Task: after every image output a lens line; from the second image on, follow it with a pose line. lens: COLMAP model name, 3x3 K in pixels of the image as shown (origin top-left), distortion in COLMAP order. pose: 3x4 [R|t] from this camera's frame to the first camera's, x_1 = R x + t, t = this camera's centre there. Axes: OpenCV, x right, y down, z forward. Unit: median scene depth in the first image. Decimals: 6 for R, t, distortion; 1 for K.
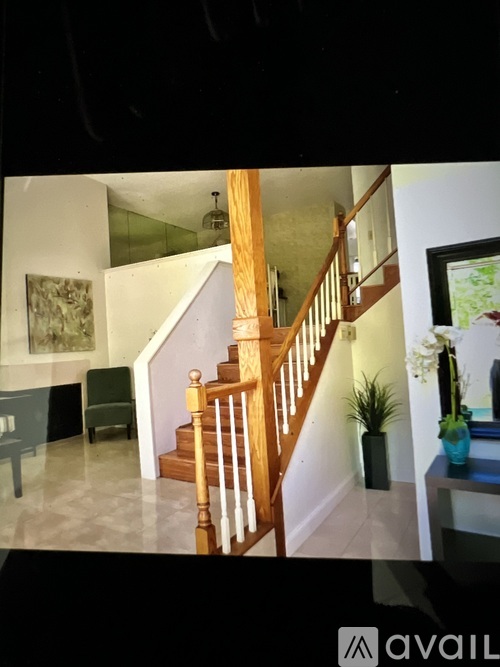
lens RADIAL K [[441.8, 0, 229.7], [0, 441.8, 315.5], [0, 0, 1]] dist [-0.003675, -0.001089]
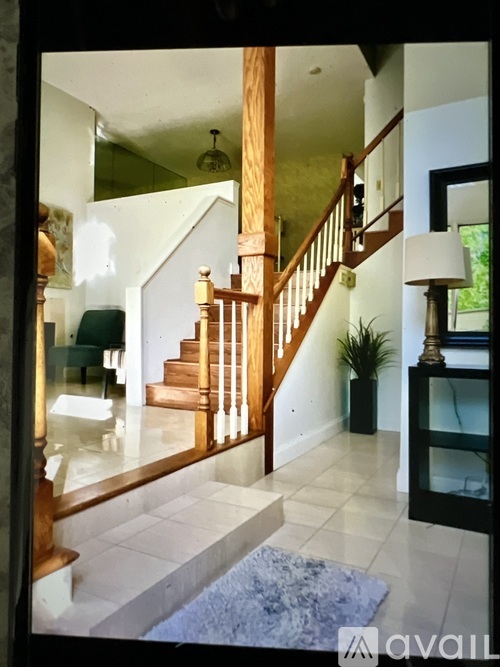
lens RADIAL K [[505.3, 0, 247.0], [0, 505.3, 320.9], [0, 0, 1]] dist [-0.039109, -0.001144]
pose [[0.994533, 0.073278, 0.074398, -0.030172], [-0.077574, 0.995379, 0.056599, 0.091798], [-0.069907, -0.062061, 0.995621, -0.103371]]
